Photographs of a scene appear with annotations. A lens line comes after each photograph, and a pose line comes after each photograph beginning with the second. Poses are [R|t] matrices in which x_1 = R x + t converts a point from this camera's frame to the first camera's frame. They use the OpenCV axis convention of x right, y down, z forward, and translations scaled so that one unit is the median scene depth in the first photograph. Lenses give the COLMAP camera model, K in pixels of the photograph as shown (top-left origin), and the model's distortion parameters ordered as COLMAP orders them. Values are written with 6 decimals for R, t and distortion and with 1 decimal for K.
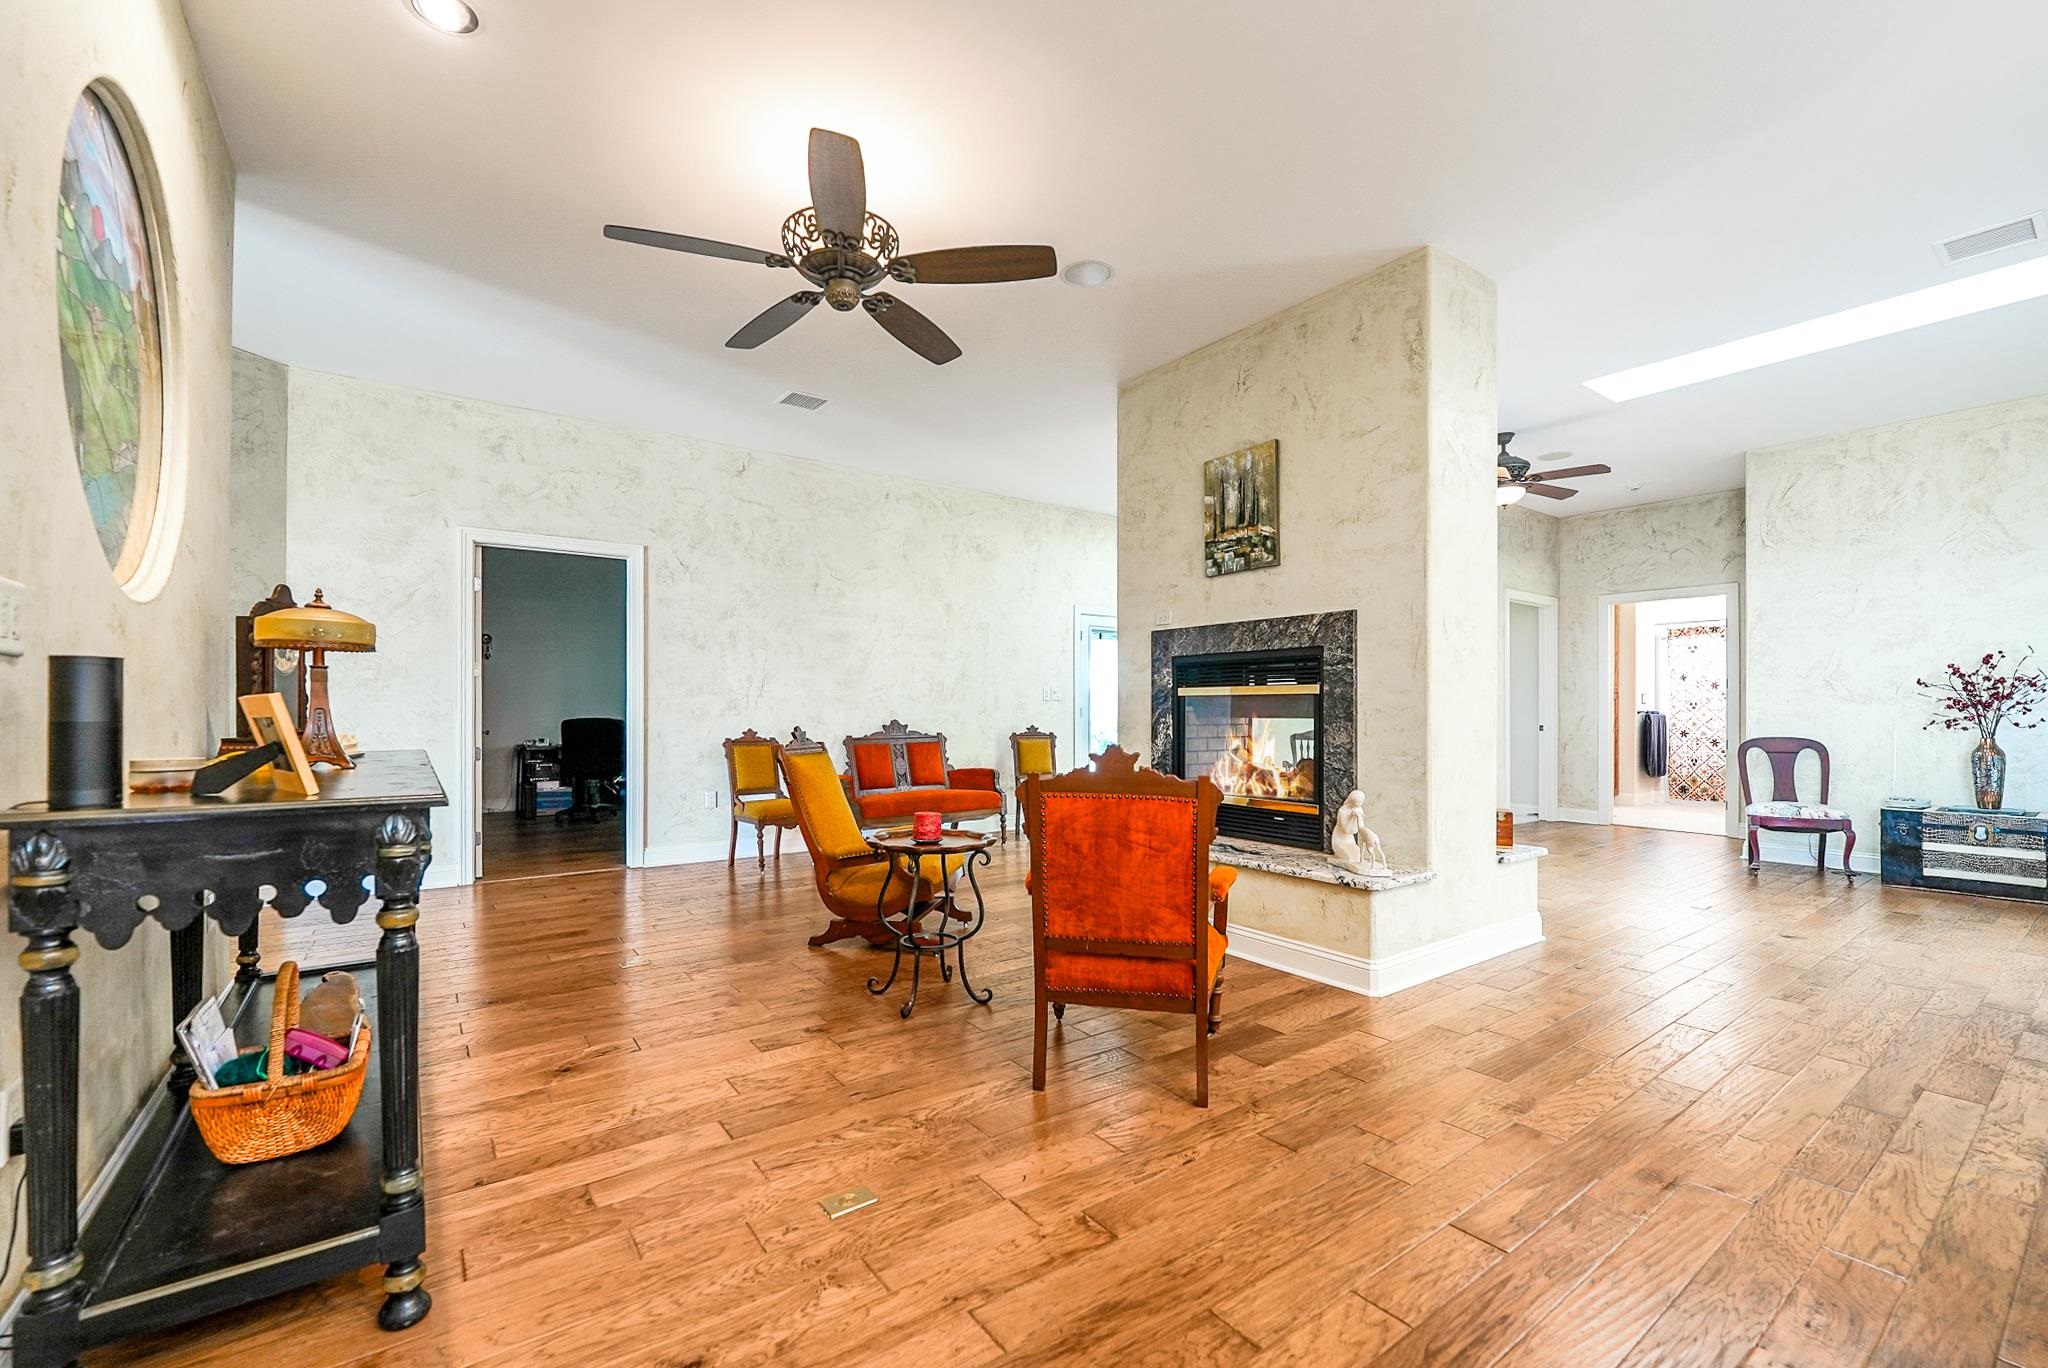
lens RADIAL K [[841.3, 0, 1005.5], [0, 841.3, 704.0], [0, 0, 1]] dist [-0.013705, -0.000075]
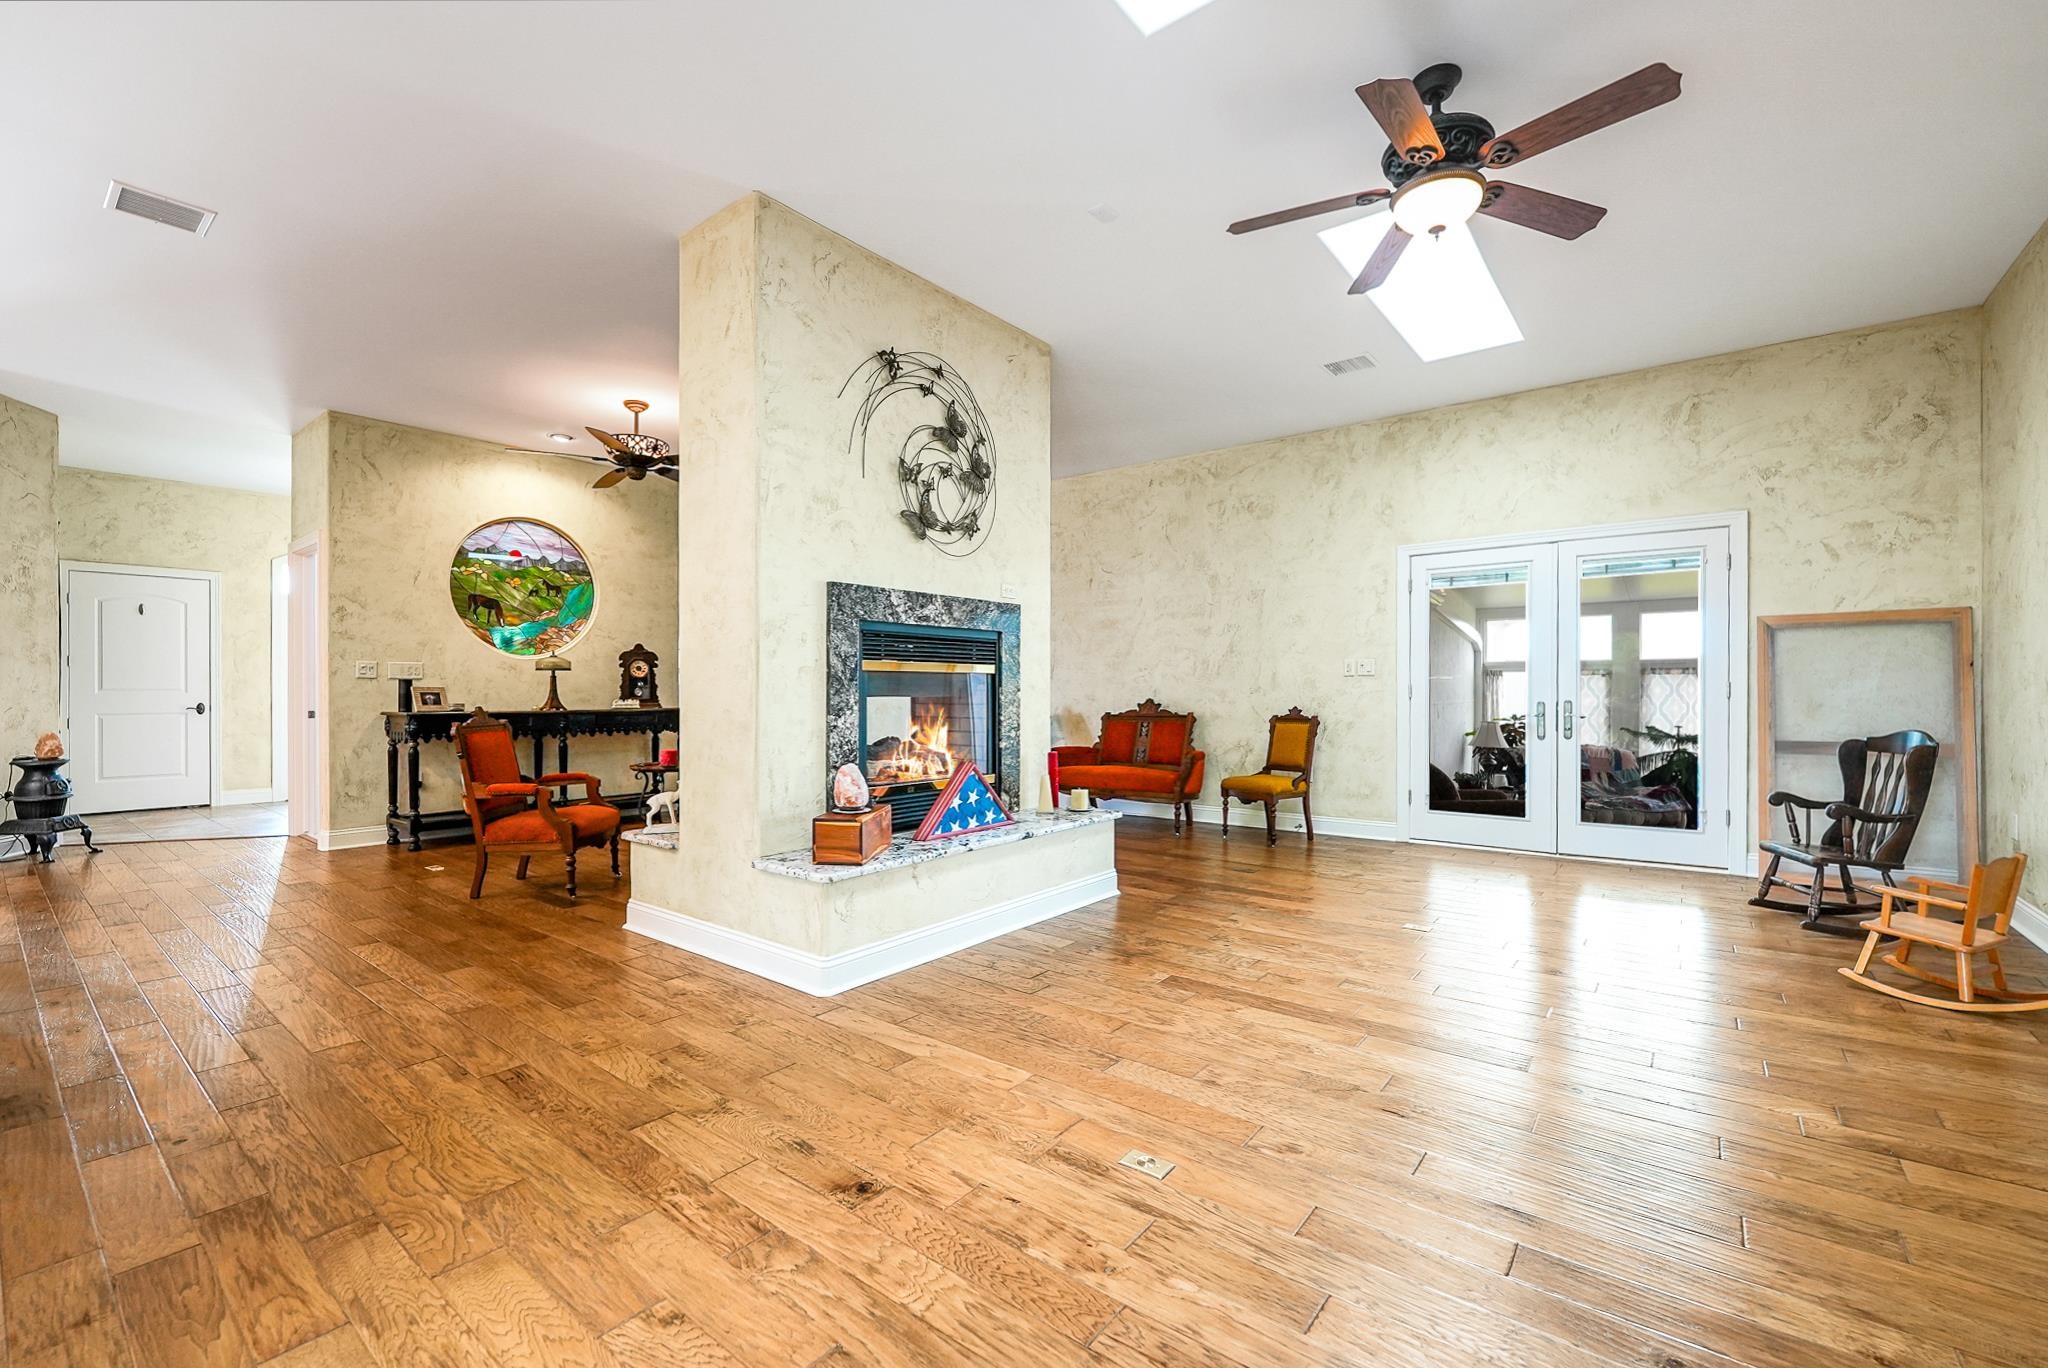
lens RADIAL K [[841.3, 0, 1031.2], [0, 841.3, 690.9], [0, 0, 1]] dist [-0.013705, -0.000075]
pose [[0.292836, -0.001903, -0.956161, 1.067831], [0.010284, 0.999946, 0.001159, 0.008848], [0.956107, -0.010173, 0.292840, 0.730658]]
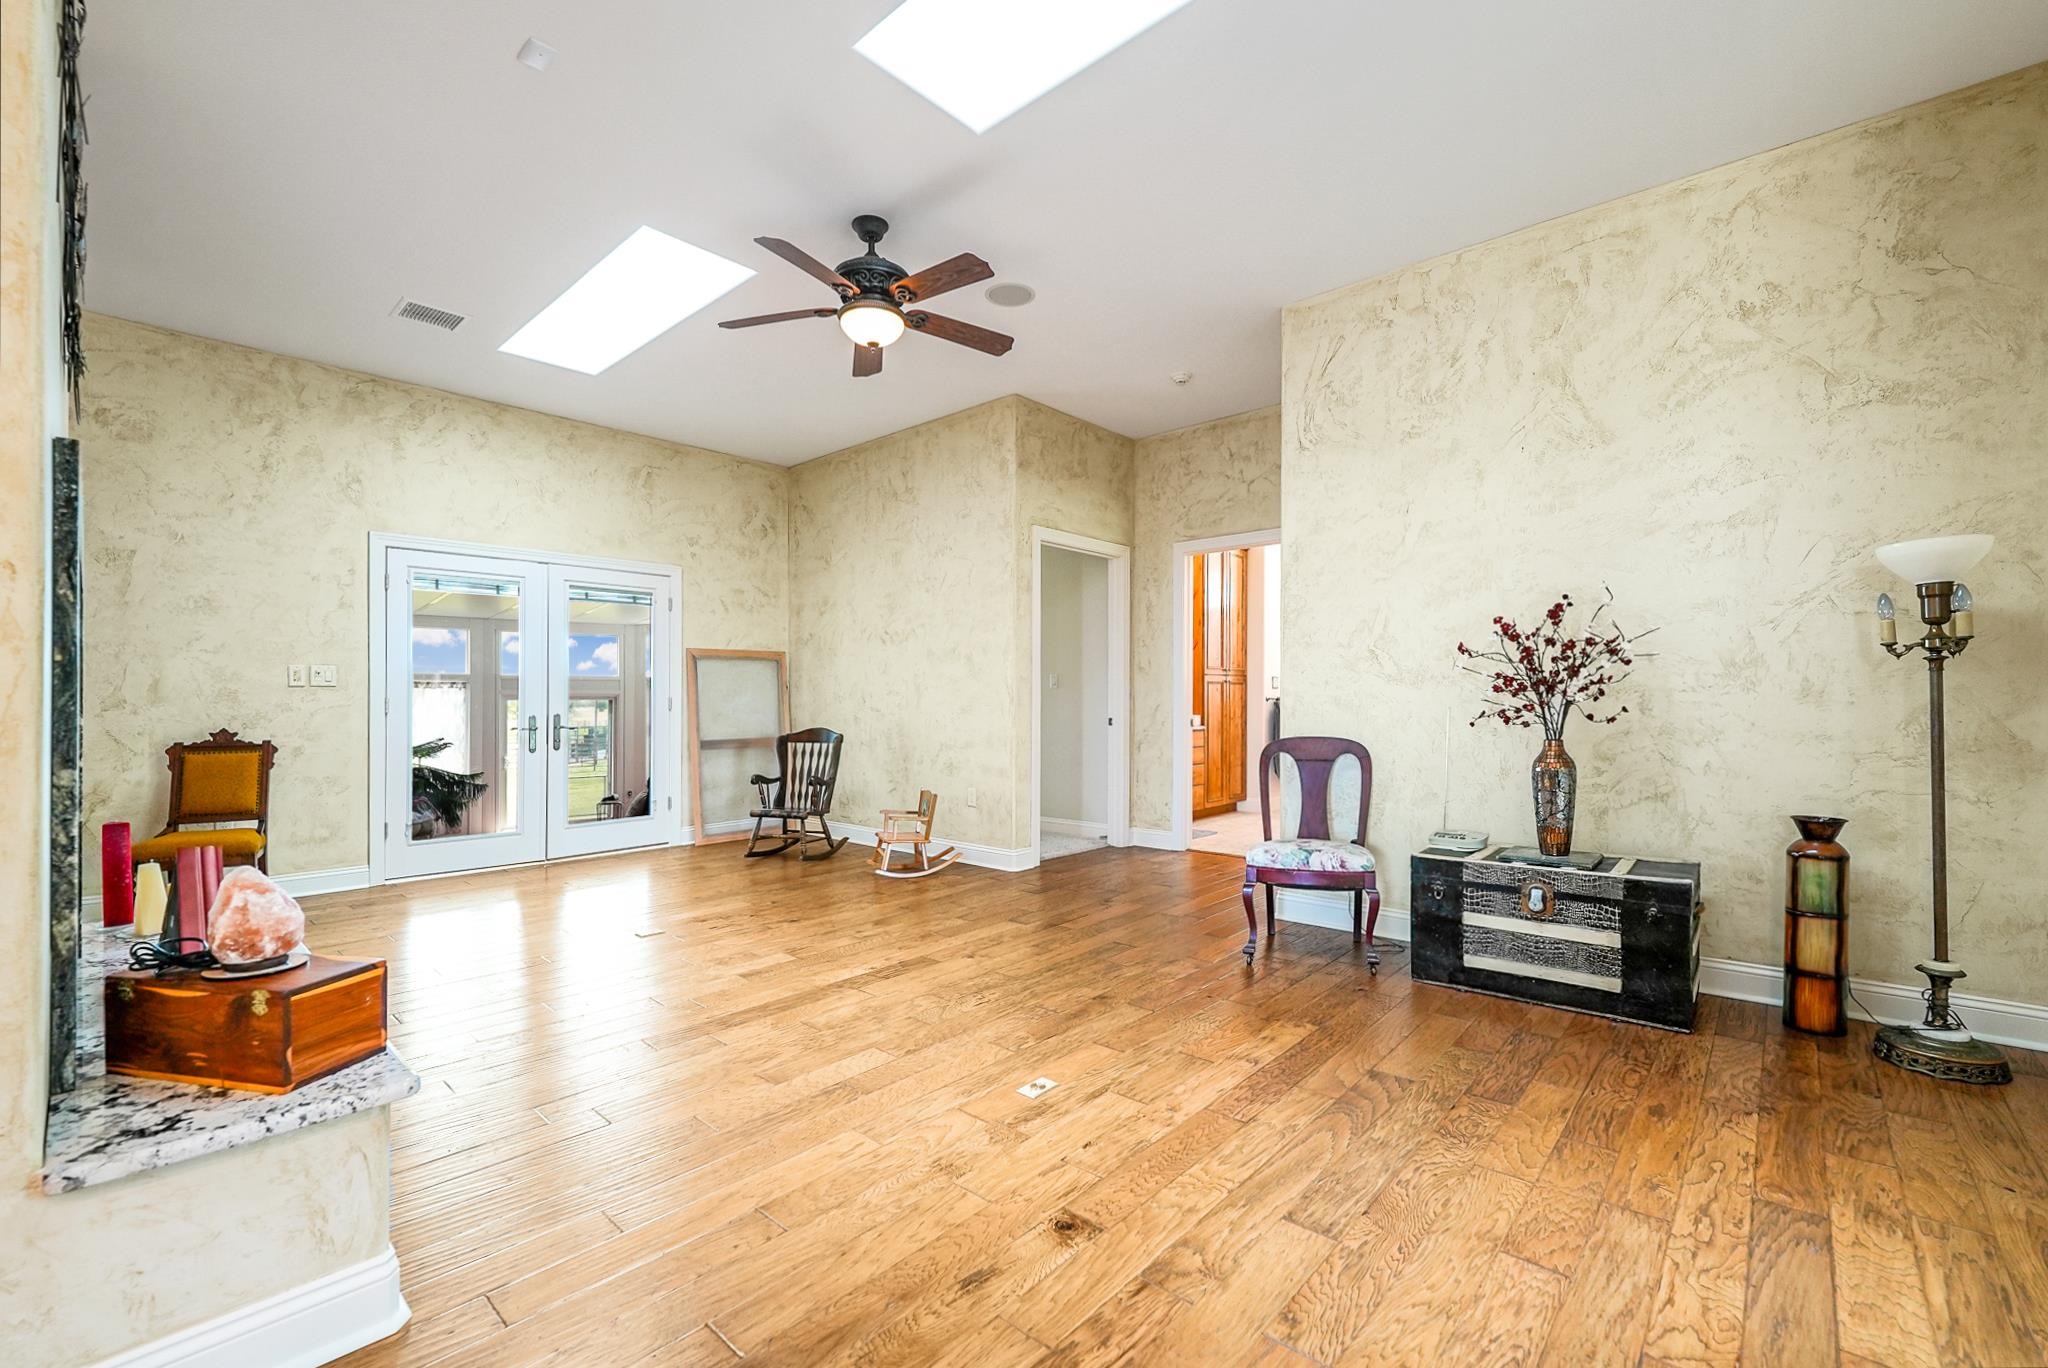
lens RADIAL K [[841.3, 0, 1031.9], [0, 841.3, 706.9], [0, 0, 1]] dist [-0.013705, -0.000075]
pose [[0.975154, -0.007550, 0.221399, 0.642971], [0.004320, 0.999877, 0.015071, 0.005679], [-0.221486, -0.013740, 0.975067, 0.456430]]
